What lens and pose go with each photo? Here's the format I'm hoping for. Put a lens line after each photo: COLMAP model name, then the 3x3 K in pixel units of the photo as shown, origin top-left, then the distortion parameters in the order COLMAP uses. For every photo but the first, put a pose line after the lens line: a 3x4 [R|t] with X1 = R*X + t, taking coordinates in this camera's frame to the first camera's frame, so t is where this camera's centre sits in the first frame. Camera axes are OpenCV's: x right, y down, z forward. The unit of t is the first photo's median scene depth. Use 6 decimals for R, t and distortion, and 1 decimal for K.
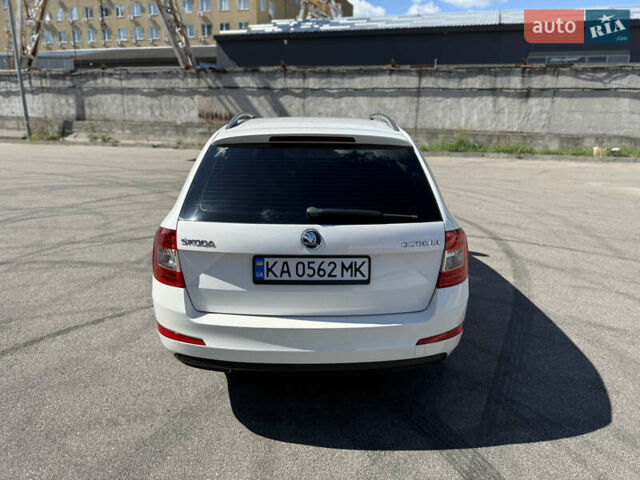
lens RADIAL K [[433.3, 0, 320.0], [0, 433.3, 240.0], [0, 0, 1]] dist [-0.017853, -0.001022]
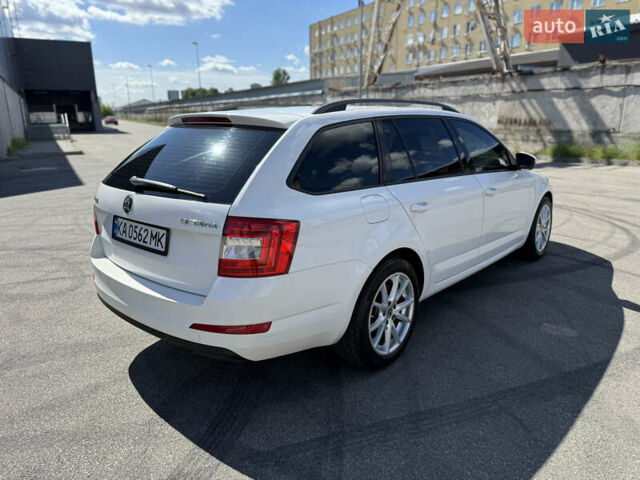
lens RADIAL K [[417.0, 0, 350.3], [0, 417.0, 247.6], [0, 0, 1]] dist [0.071171, -0.066946]
pose [[0.778952, 0.166844, -0.604480, 0.096942], [-0.164509, 0.984564, 0.059759, -0.004629], [0.605120, 0.052893, 0.794375, 0.042466]]
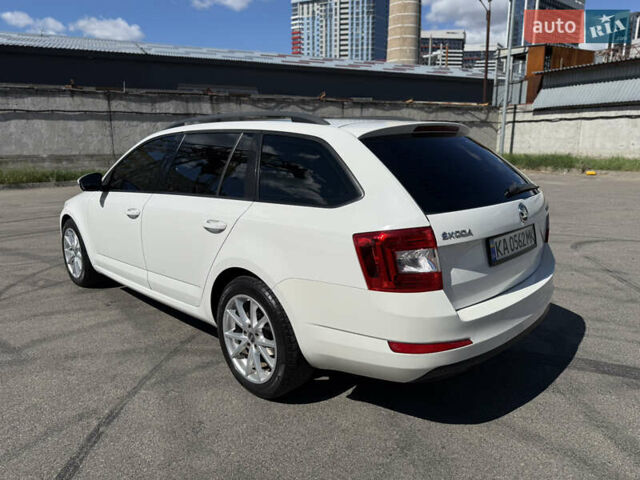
lens RADIAL K [[433.3, 0, 320.0], [0, 433.3, 240.0], [0, 0, 1]] dist [-0.017853, -0.001022]
pose [[0.730961, -0.161864, 0.662945, -0.100095], [0.201825, 0.979281, 0.016569, -0.005133], [-0.651892, 0.121688, 0.748485, 0.045203]]
